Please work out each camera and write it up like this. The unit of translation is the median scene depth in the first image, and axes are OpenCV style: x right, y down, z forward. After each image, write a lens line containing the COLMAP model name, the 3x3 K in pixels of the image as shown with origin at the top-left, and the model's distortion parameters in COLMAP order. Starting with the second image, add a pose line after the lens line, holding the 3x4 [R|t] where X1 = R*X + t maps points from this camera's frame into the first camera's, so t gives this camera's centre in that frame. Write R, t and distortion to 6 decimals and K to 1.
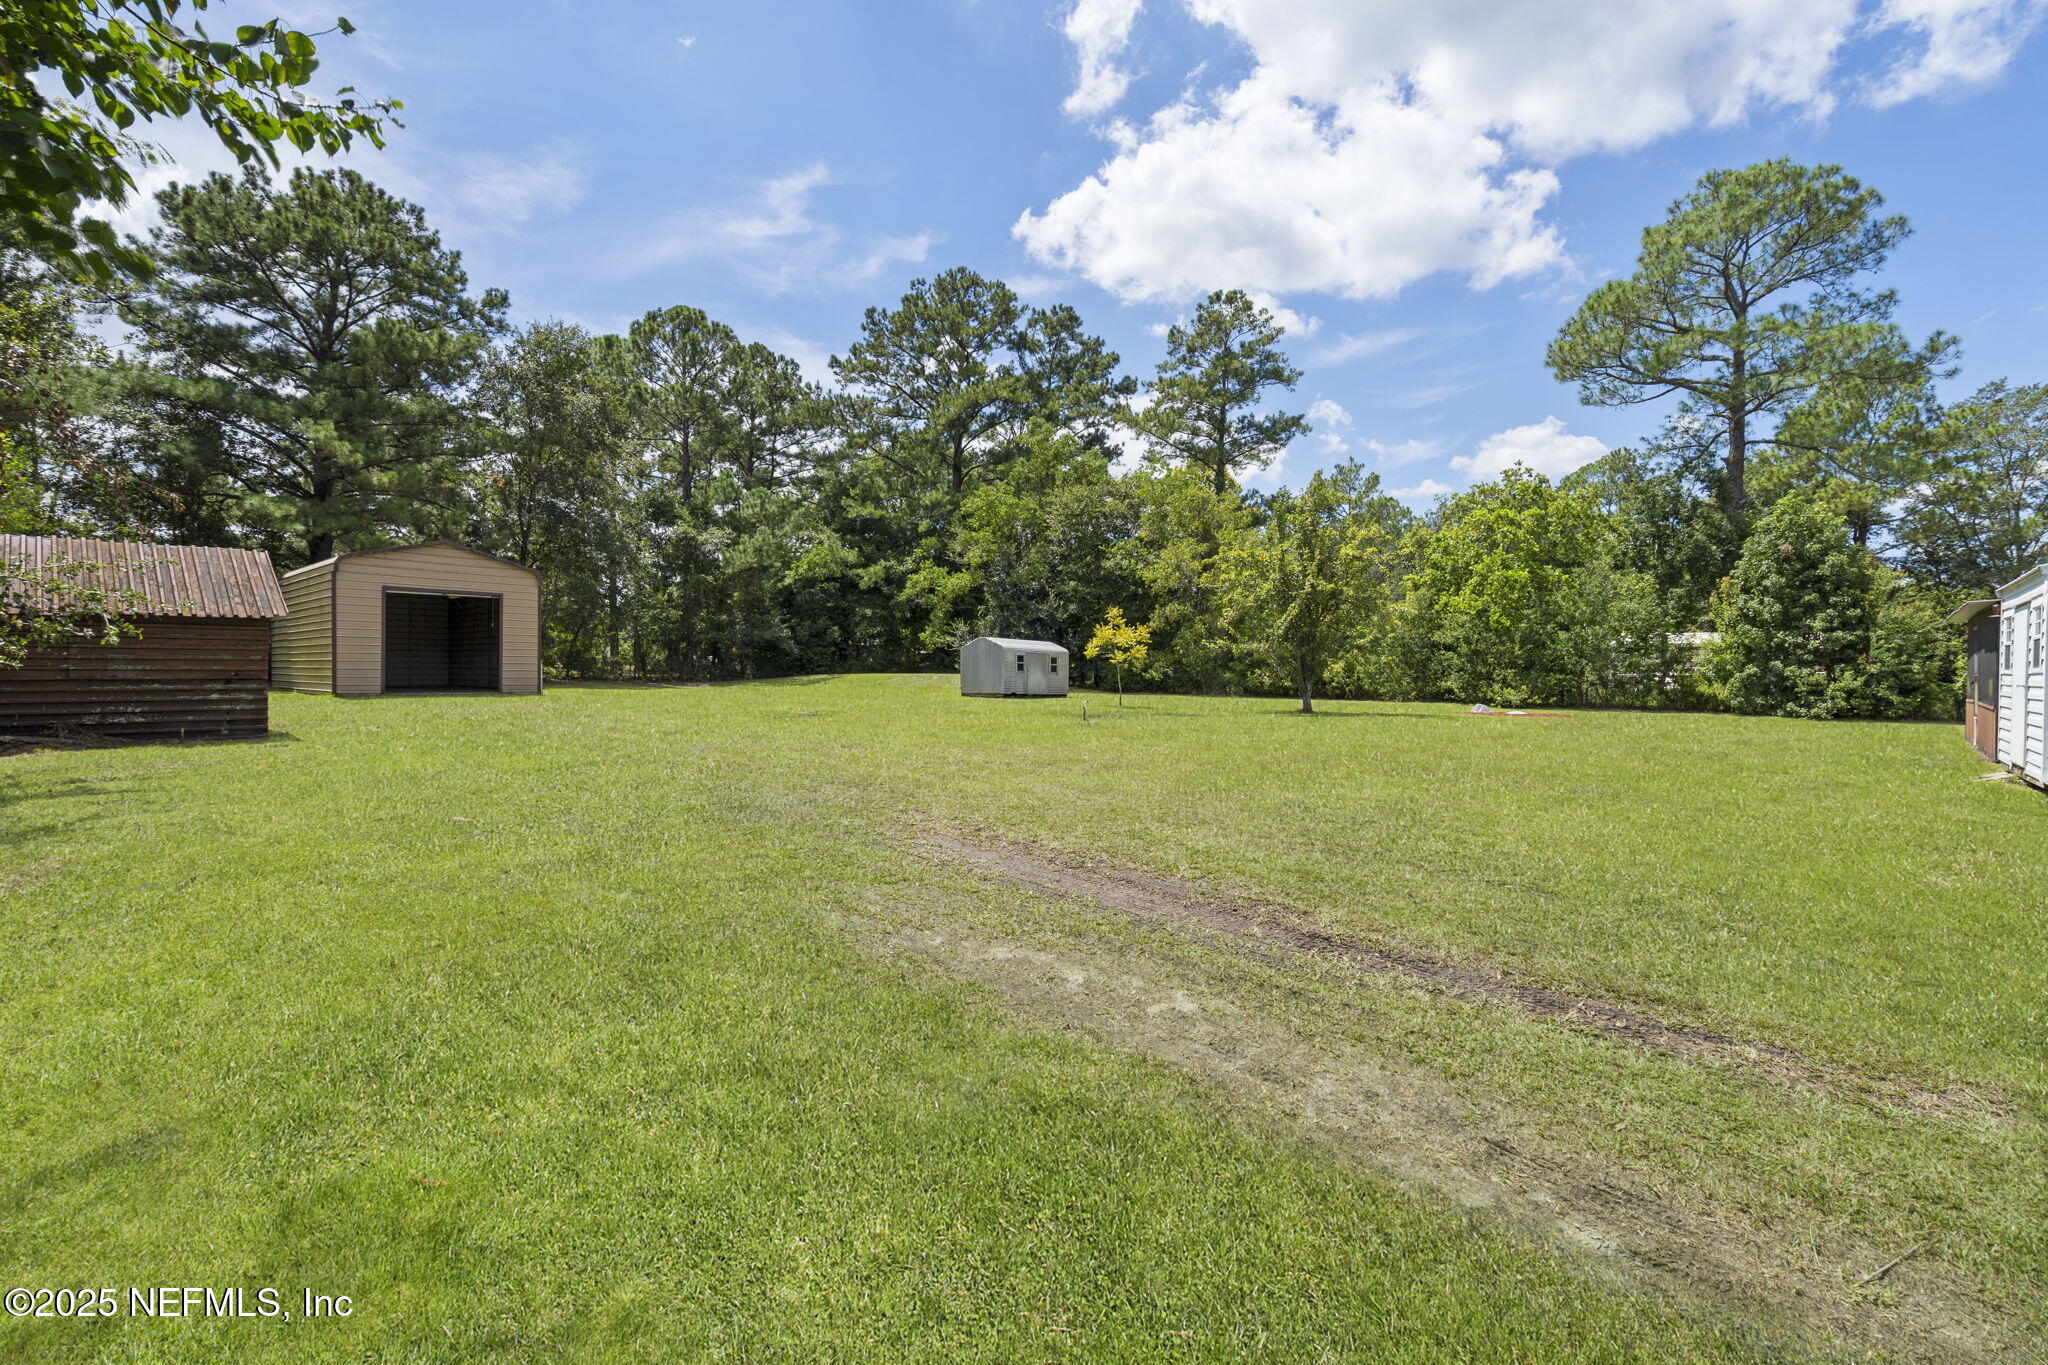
lens RADIAL K [[949.3, 0, 1031.5], [0, 949.3, 674.5], [0, 0, 1]] dist [-0.001796, 0.000254]
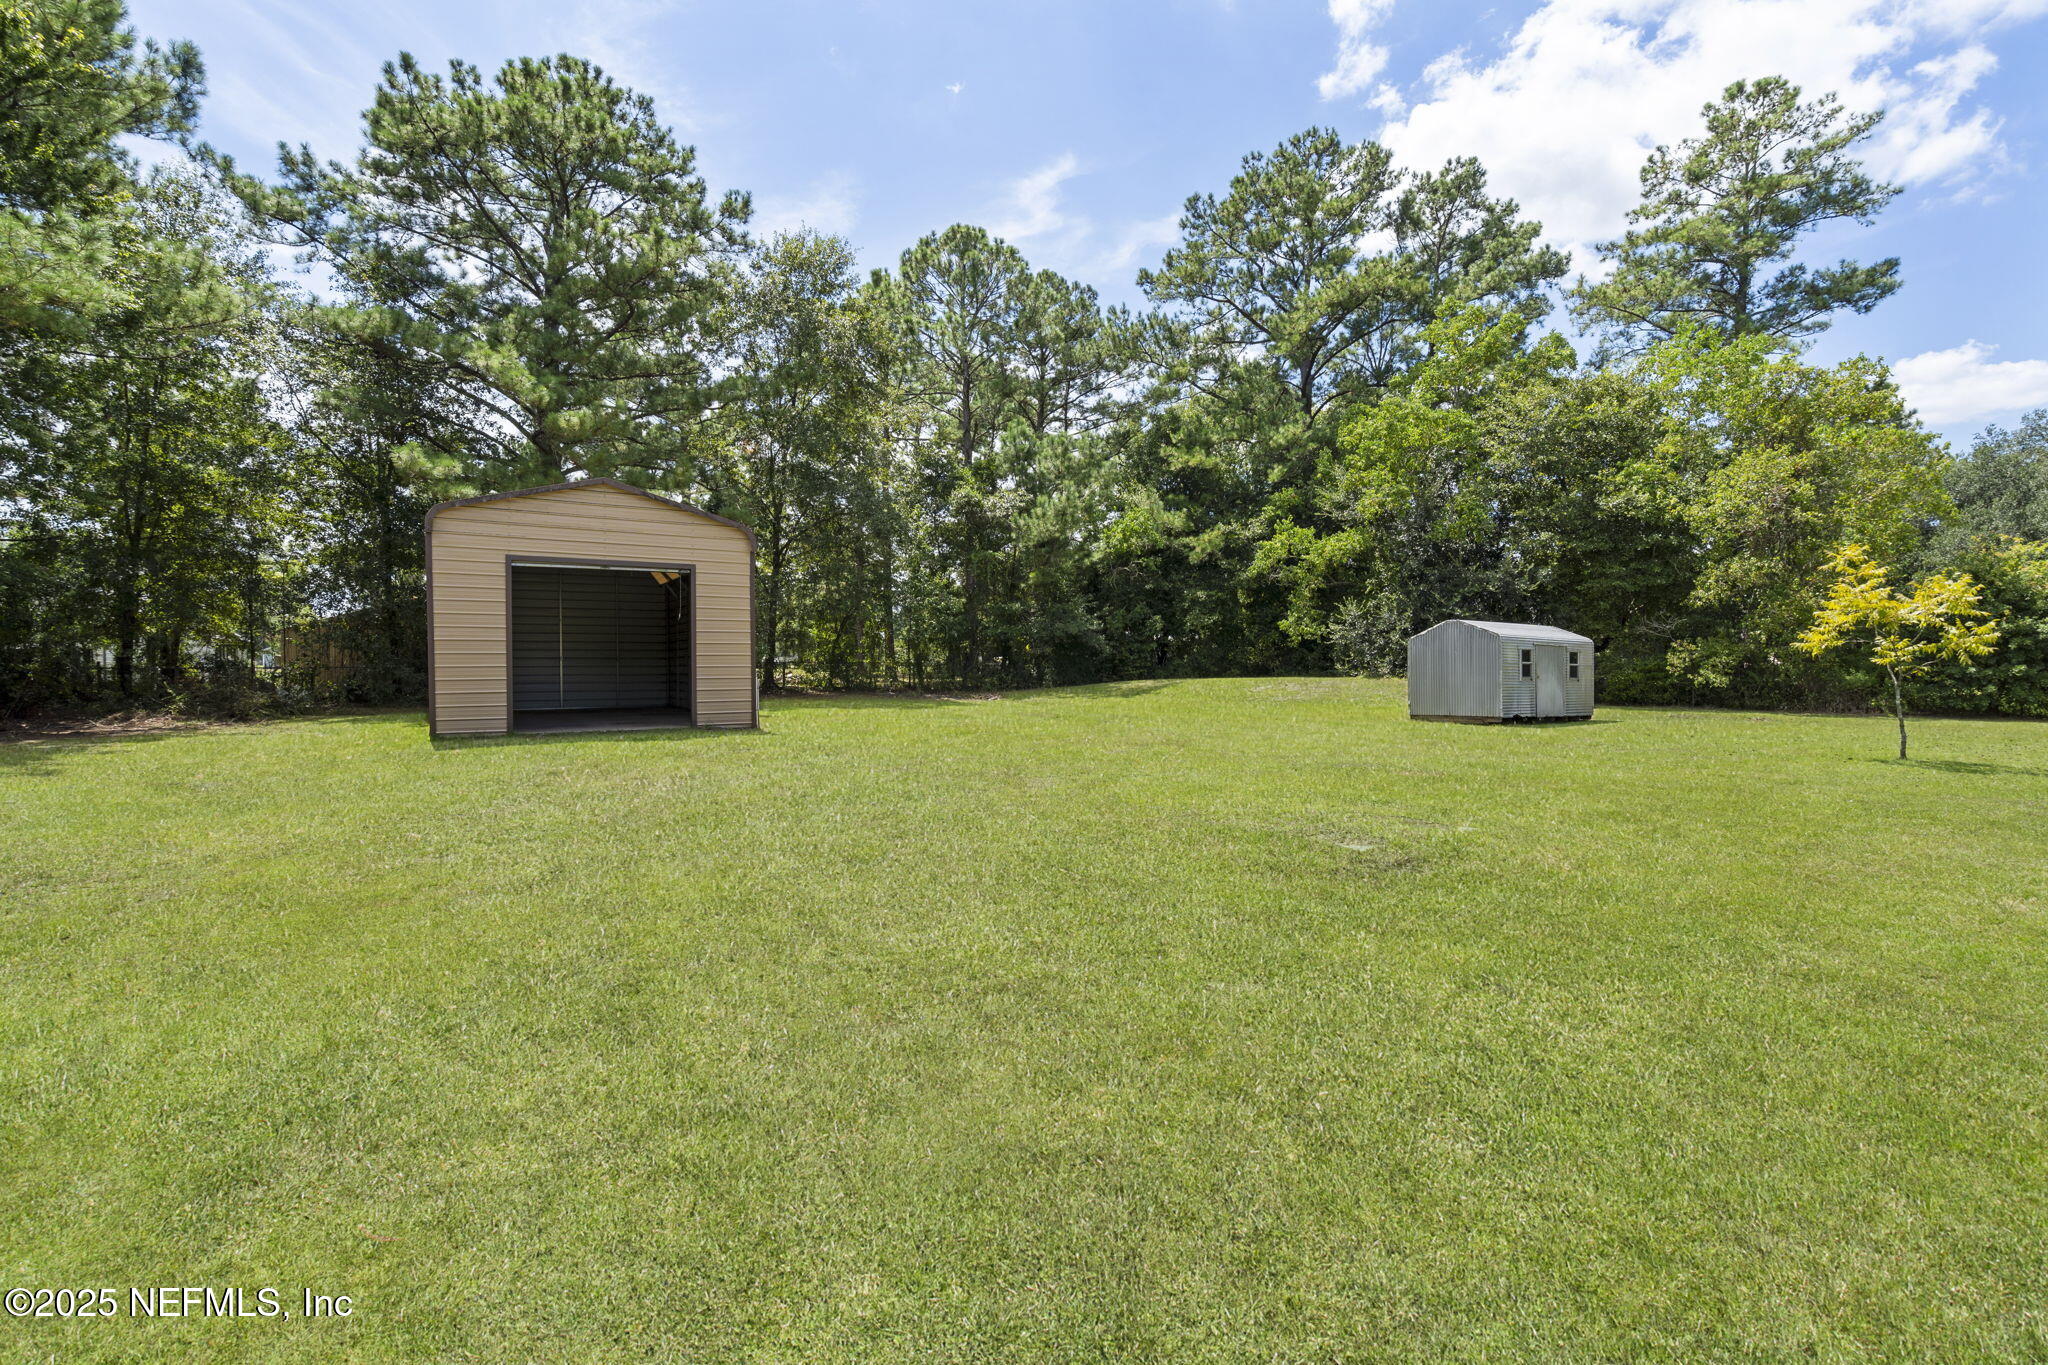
lens RADIAL K [[949.3, 0, 1031.5], [0, 949.3, 674.5], [0, 0, 1]] dist [-0.001796, 0.000254]
pose [[0.961607, -0.010489, -0.274231, -0.097069], [0.011863, 0.999924, 0.003352, -0.007523], [0.274175, -0.006476, 0.961658, 0.250937]]
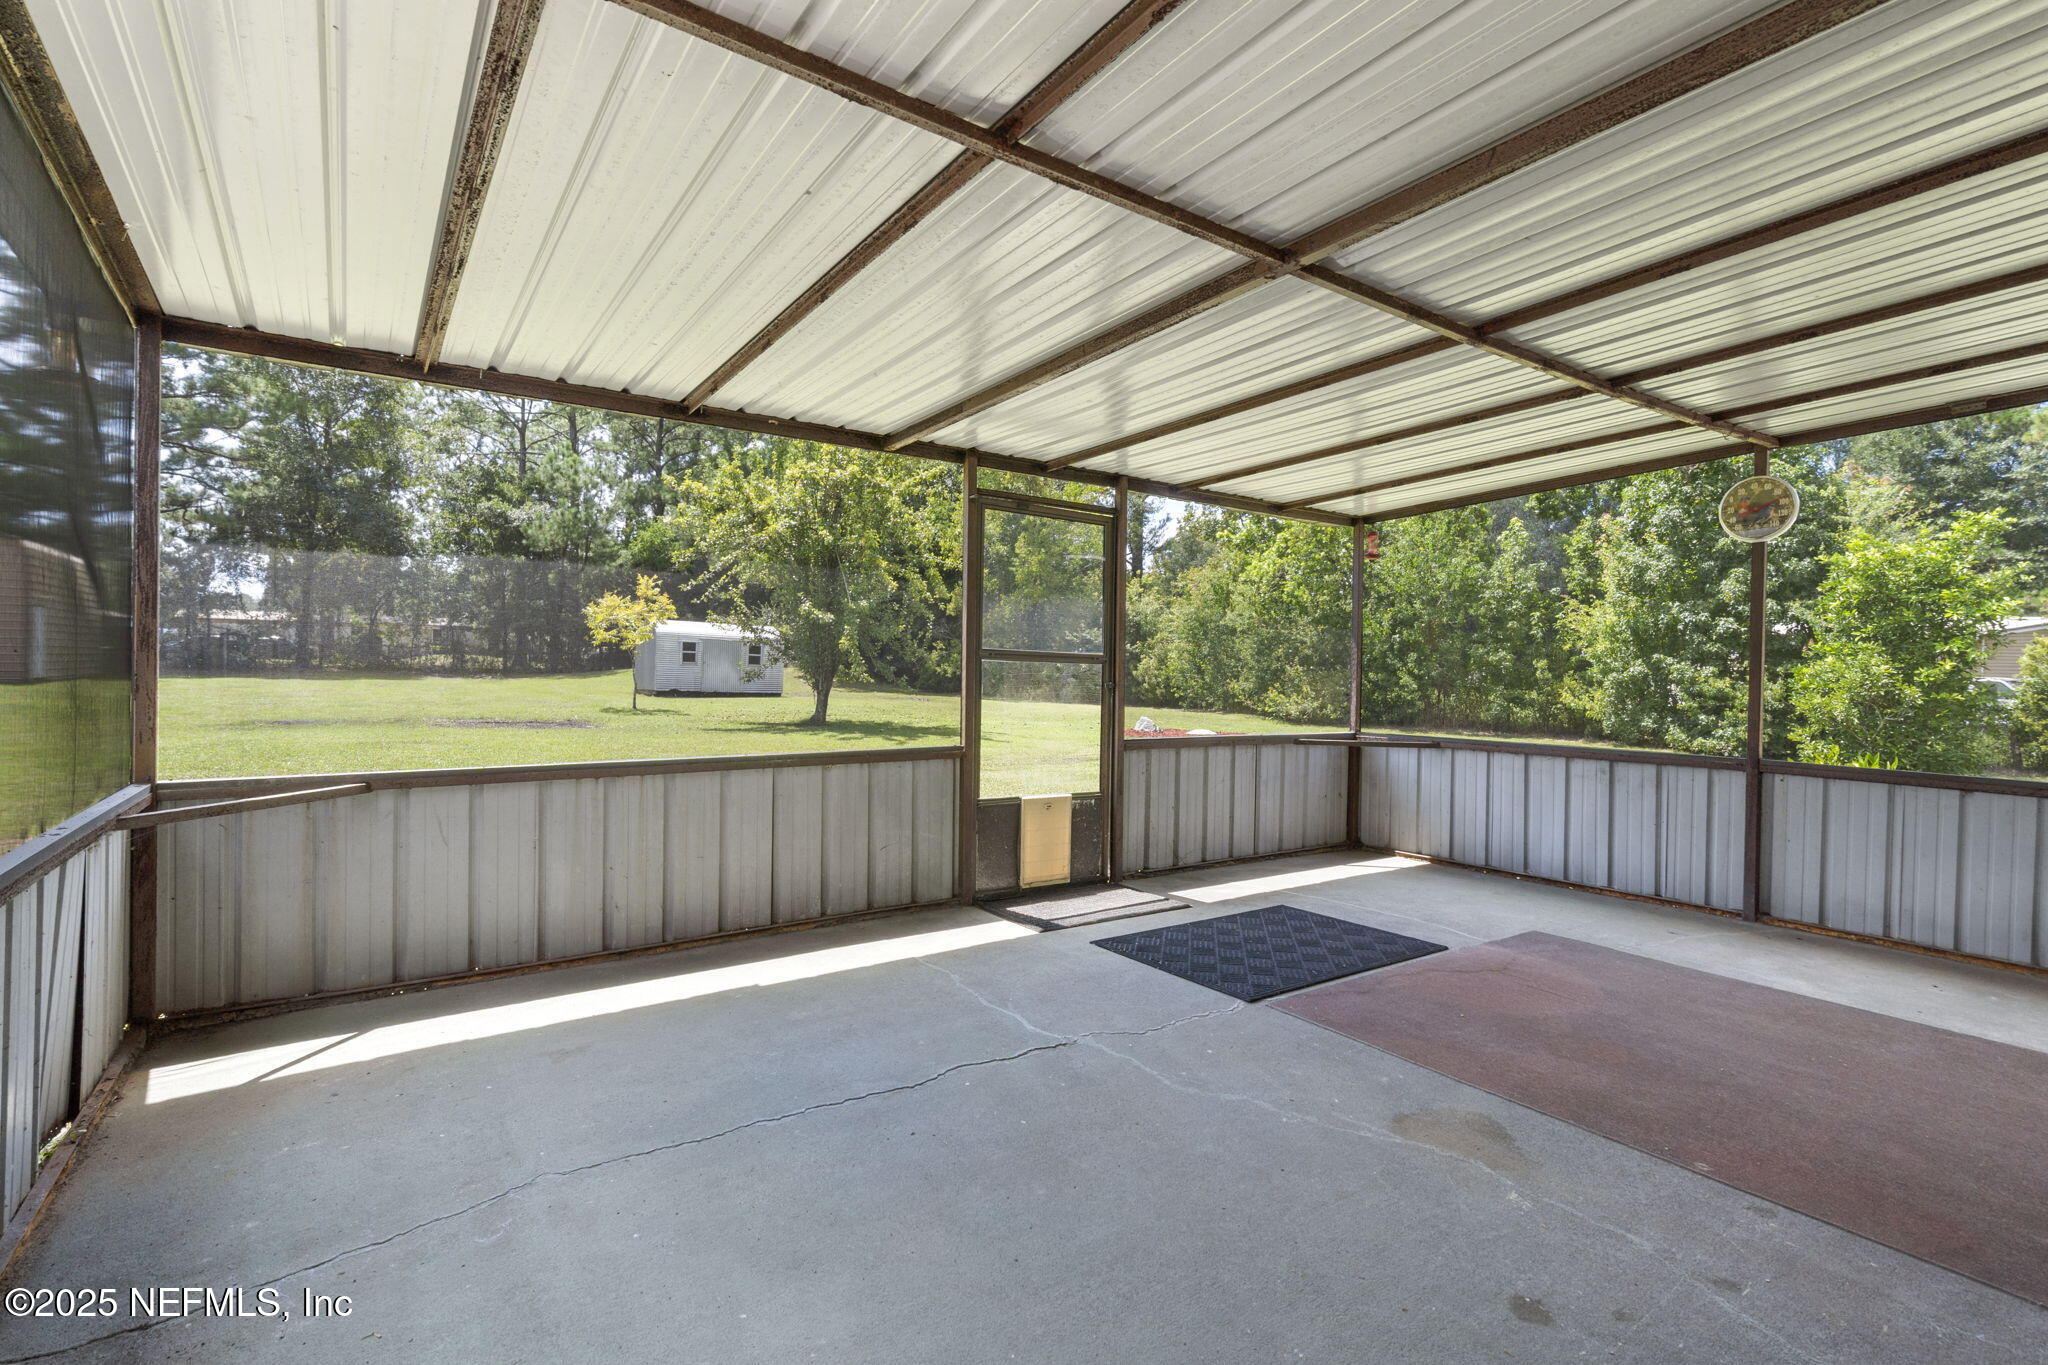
lens RADIAL K [[949.3, 0, 1031.5], [0, 949.3, 674.5], [0, 0, 1]] dist [-0.001796, 0.000254]
pose [[0.978561, 0.009608, -0.205733, 0.294120], [-0.007828, 0.999925, 0.009466, -0.002309], [0.205809, -0.007652, 0.978562, 0.195227]]
